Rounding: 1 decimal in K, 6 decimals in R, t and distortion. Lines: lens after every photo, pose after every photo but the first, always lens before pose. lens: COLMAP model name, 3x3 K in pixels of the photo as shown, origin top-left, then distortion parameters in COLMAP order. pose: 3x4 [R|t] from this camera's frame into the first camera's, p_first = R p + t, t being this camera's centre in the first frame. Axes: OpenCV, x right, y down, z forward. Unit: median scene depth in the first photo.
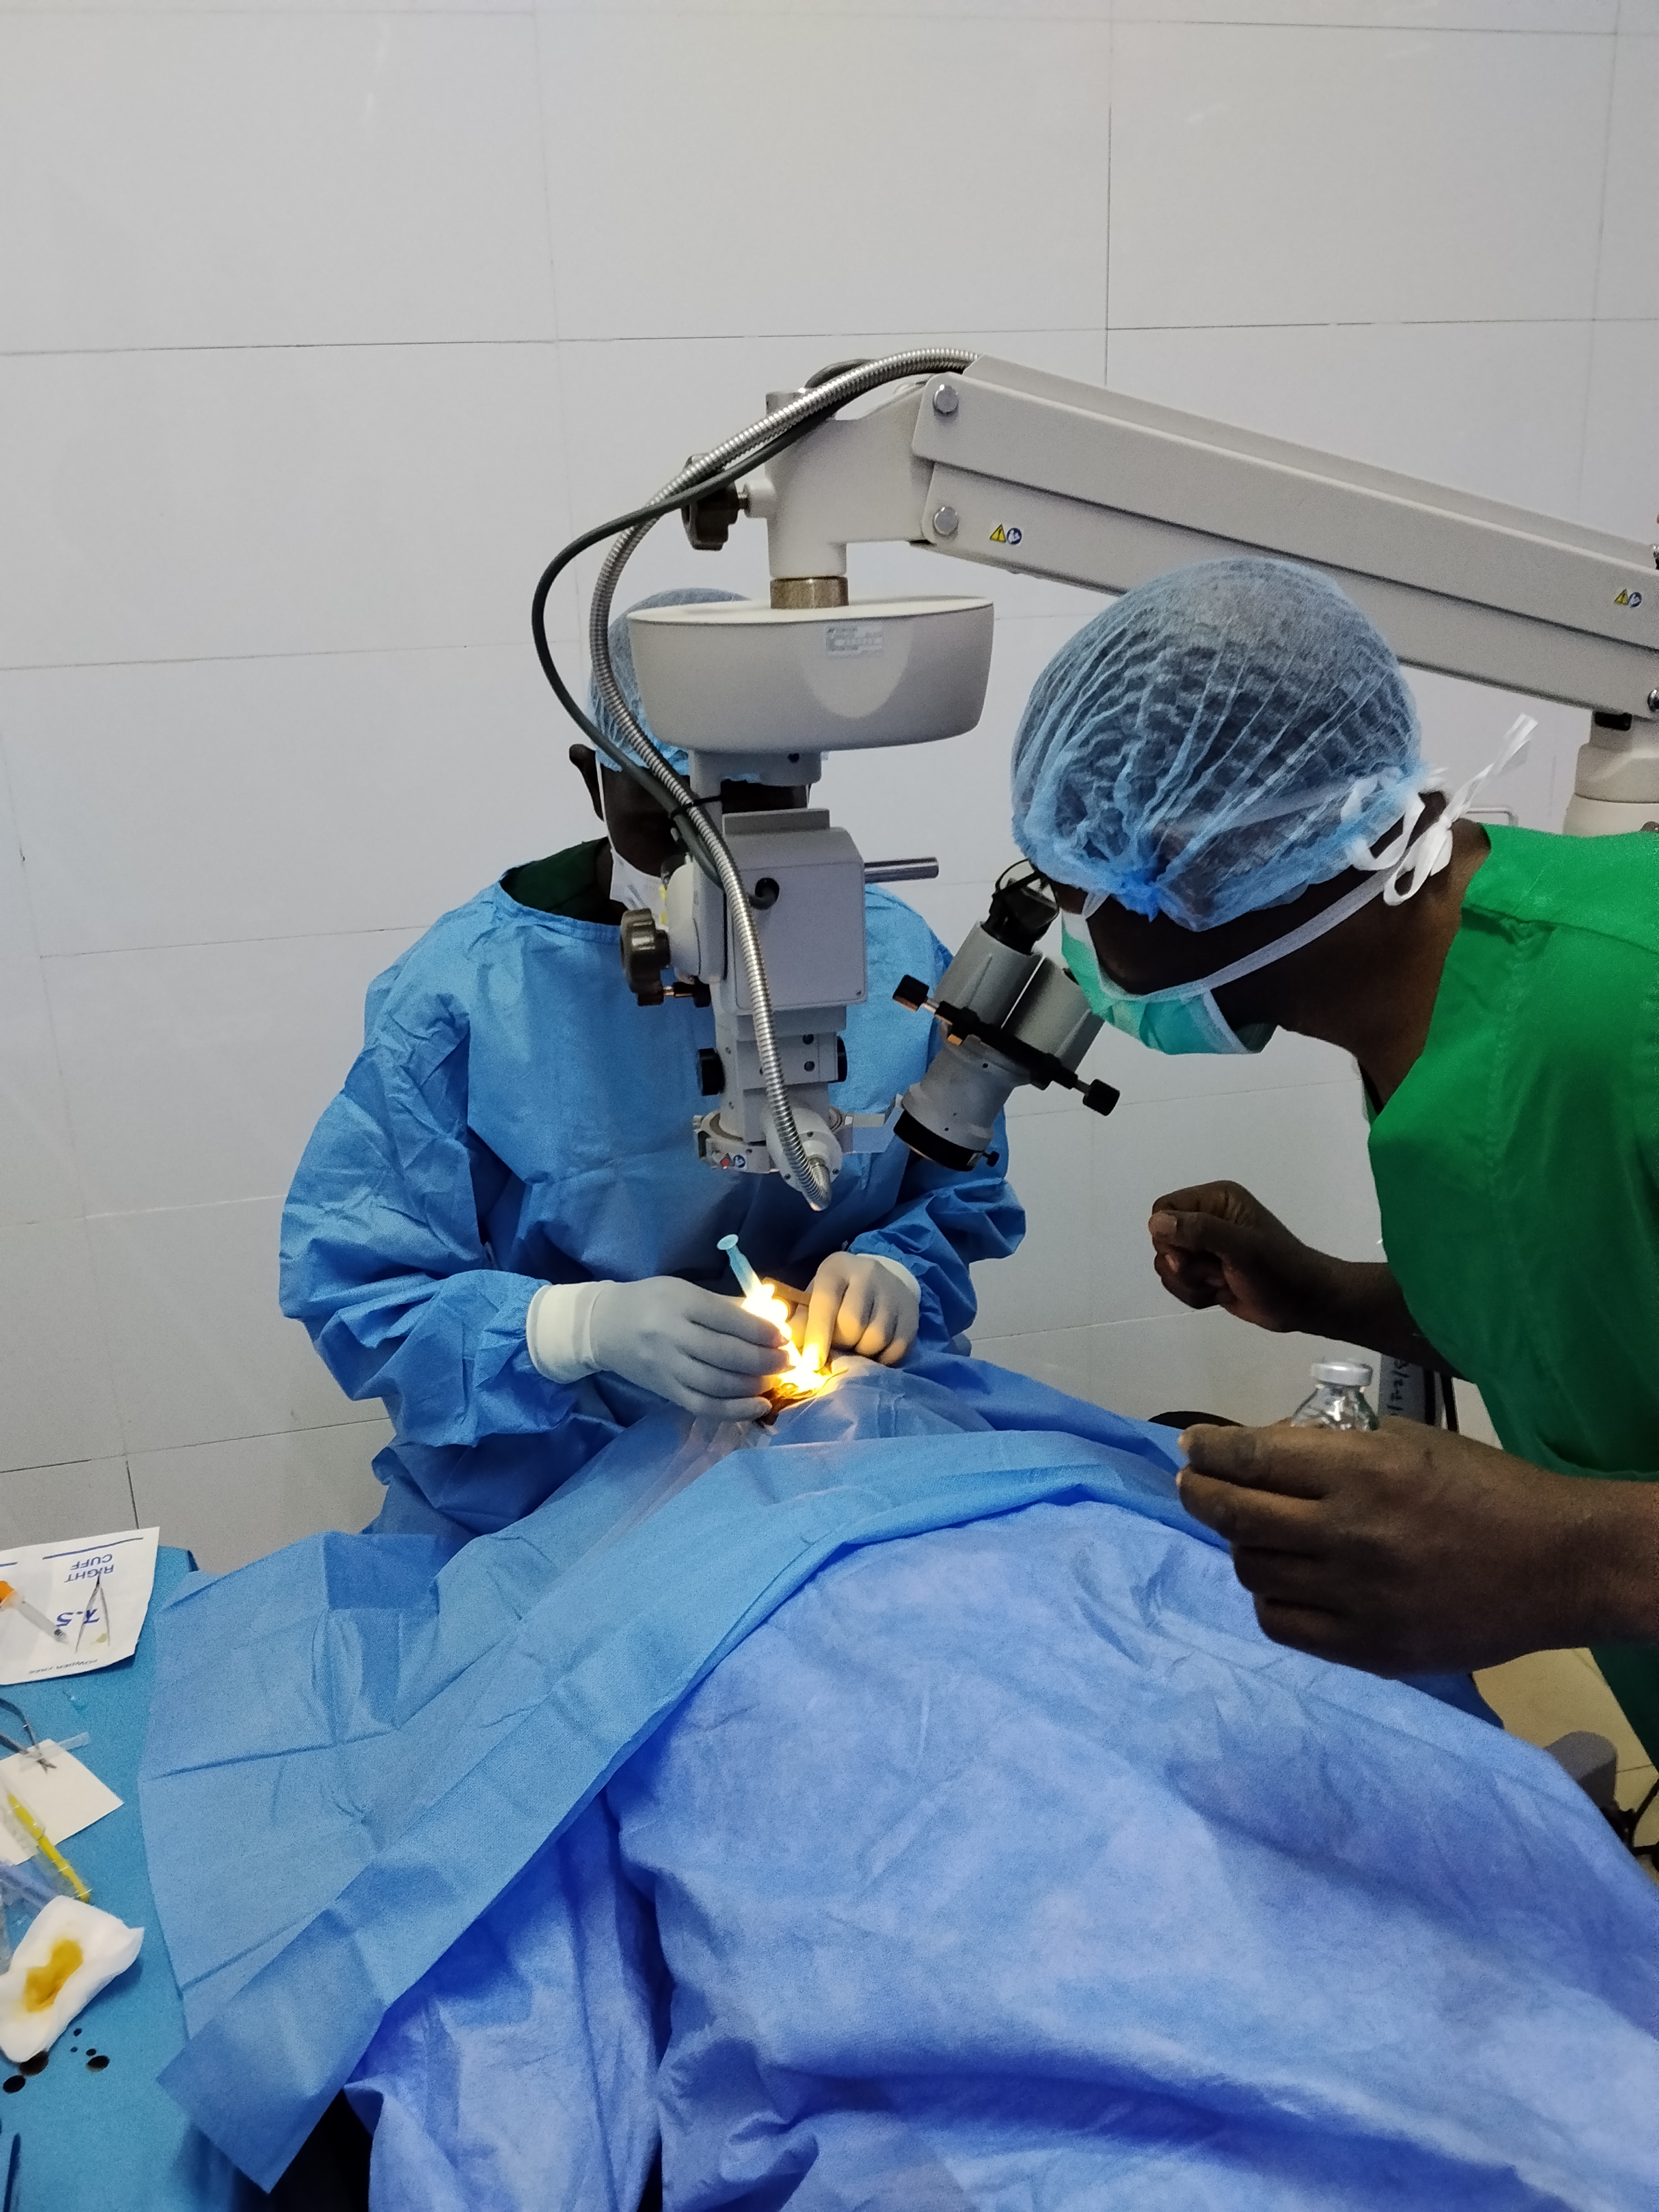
lens RADIAL K [[1869.2, 0, 829.5], [0, 1869.2, 1106.0], [0, 0, 1]] dist [-0.024384, 0.006723]
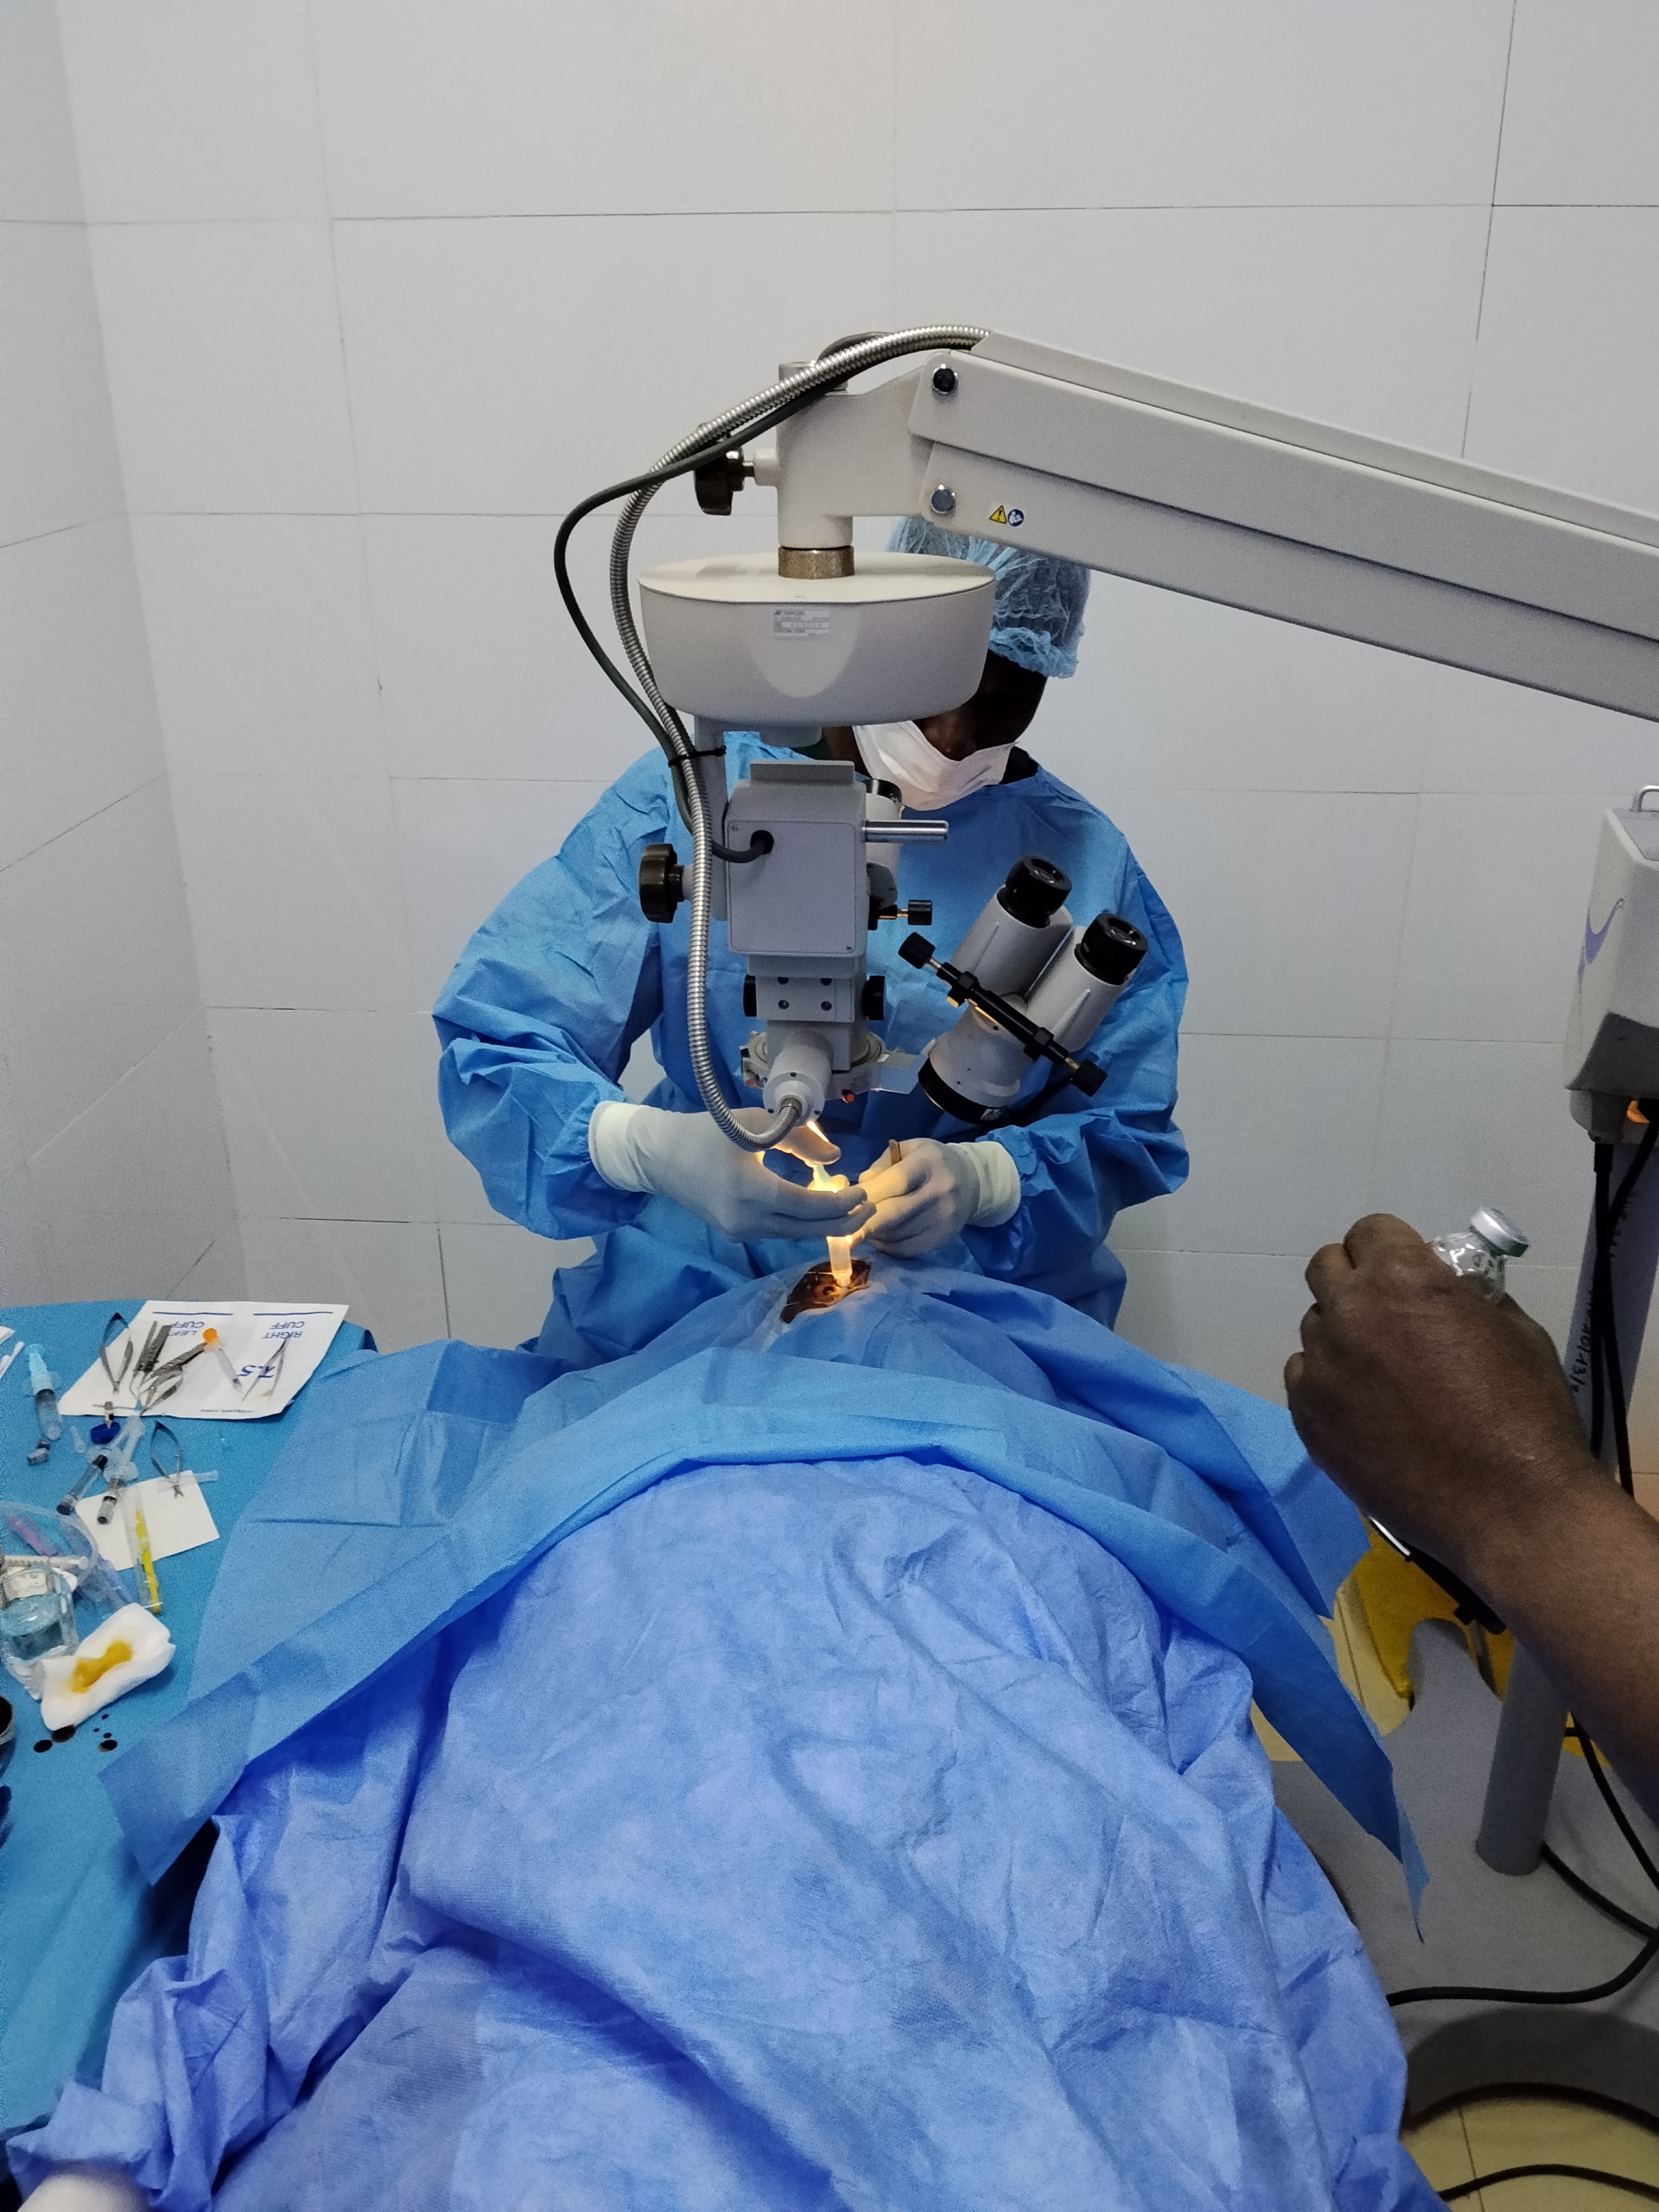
lens RADIAL K [[1857.5, 0, 829.5], [0, 1857.5, 1106.0], [0, 0, 1]] dist [0.092560, -0.195318]
pose [[0.949456, 0.154701, -0.273131, 0.334644], [-0.127121, 0.985075, 0.116049, -0.101865], [0.287008, -0.075462, 0.954951, -0.007477]]
